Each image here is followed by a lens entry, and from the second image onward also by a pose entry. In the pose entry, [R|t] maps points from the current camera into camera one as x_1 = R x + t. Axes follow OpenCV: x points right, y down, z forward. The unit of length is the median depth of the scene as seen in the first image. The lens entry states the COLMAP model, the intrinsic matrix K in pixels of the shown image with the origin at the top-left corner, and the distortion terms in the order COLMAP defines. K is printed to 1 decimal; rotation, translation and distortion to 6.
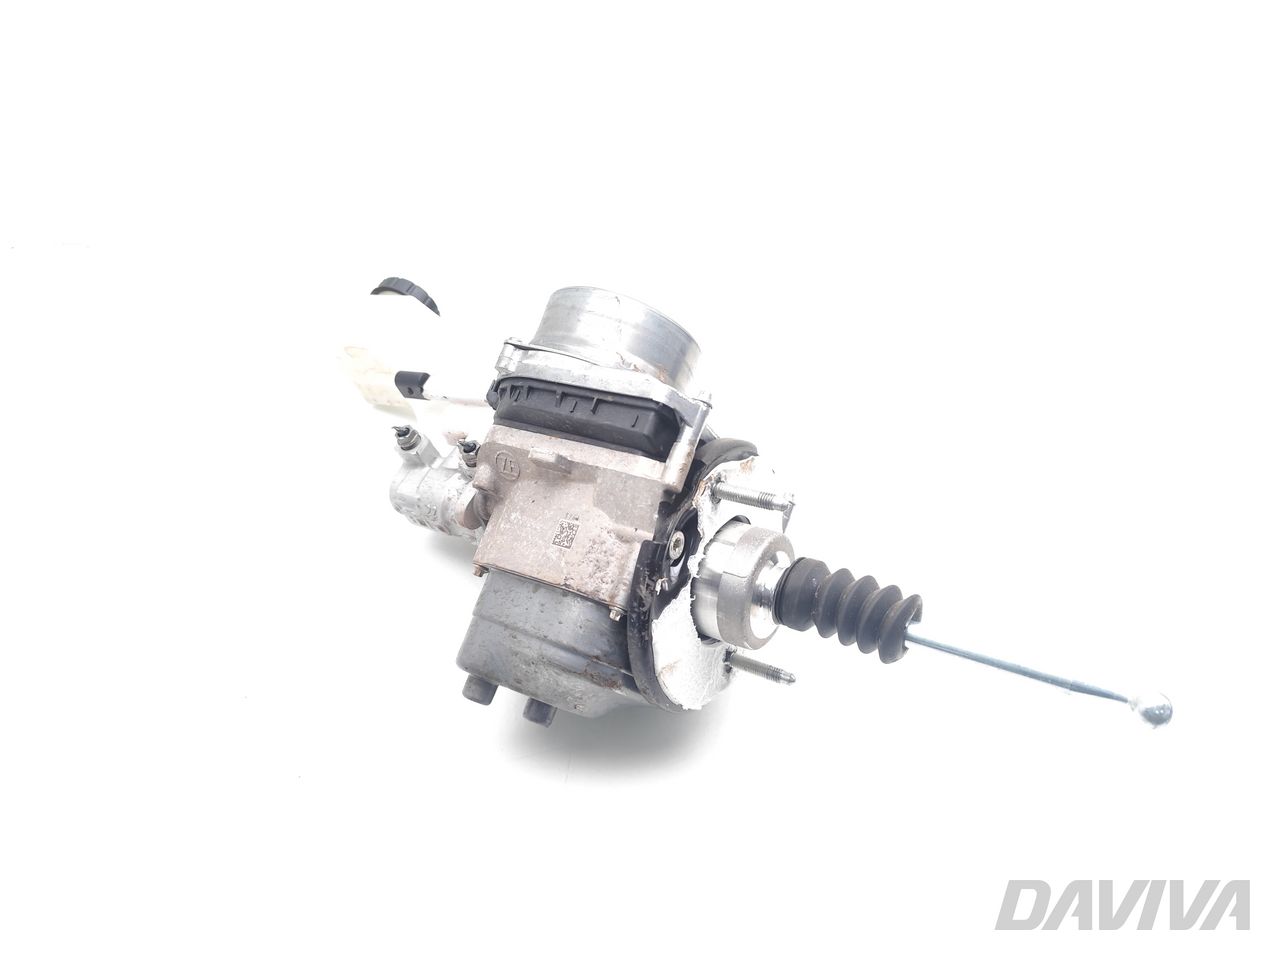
lens RADIAL K [[856.2, 0, 641.0], [0, 856.2, 476.2], [0, 0, 1]] dist [-0.004234, -0.000546]
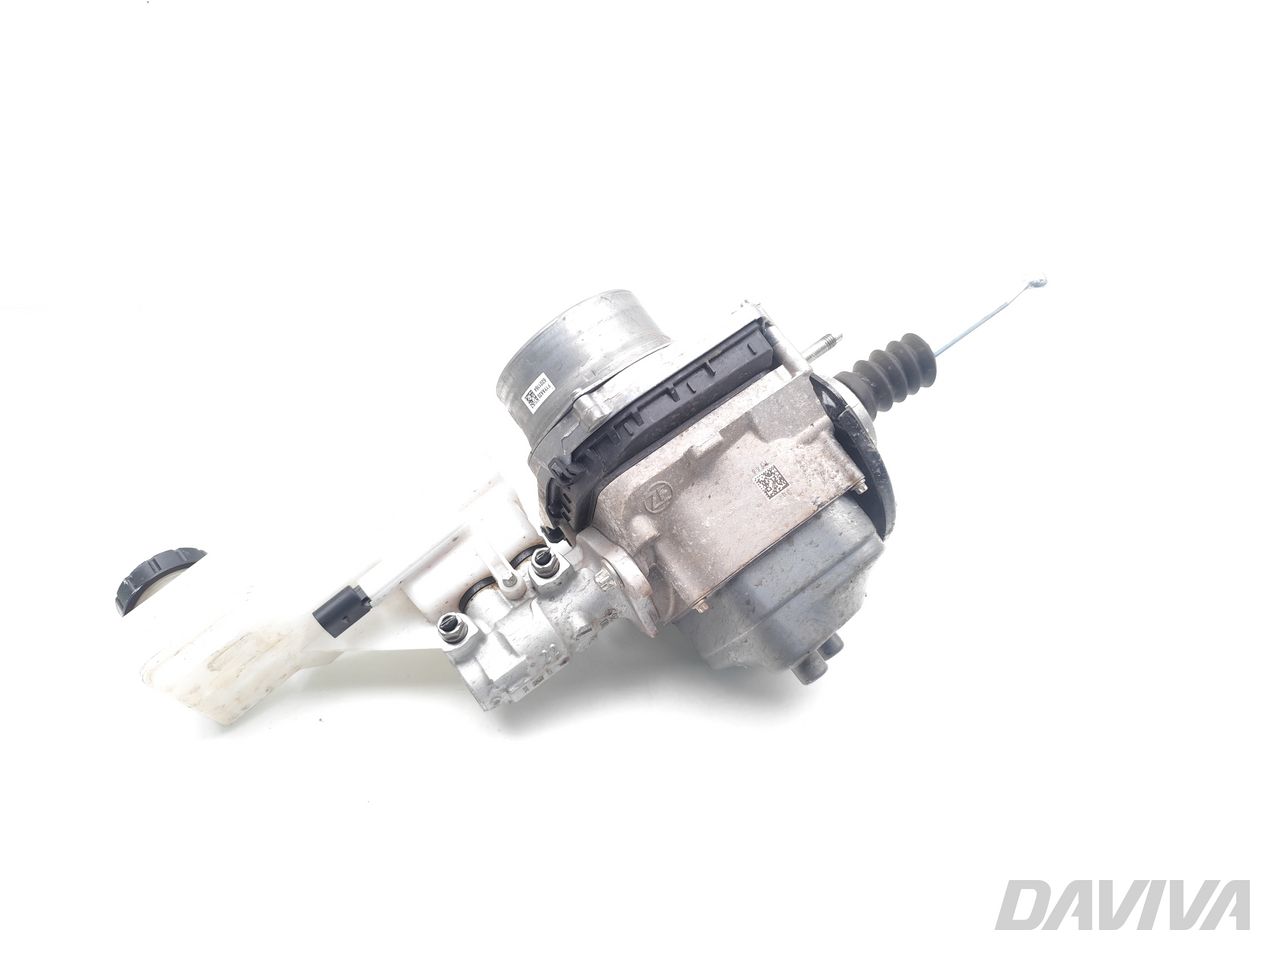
lens RADIAL K [[856.2, 0, 641.5], [0, 856.2, 483.7], [0, 0, 1]] dist [-0.004234, -0.000546]
pose [[0.442783, -0.646086, 0.621705, -0.805847], [0.669755, 0.699325, 0.249746, -0.294067], [-0.596131, 0.305807, 0.742368, 0.344757]]
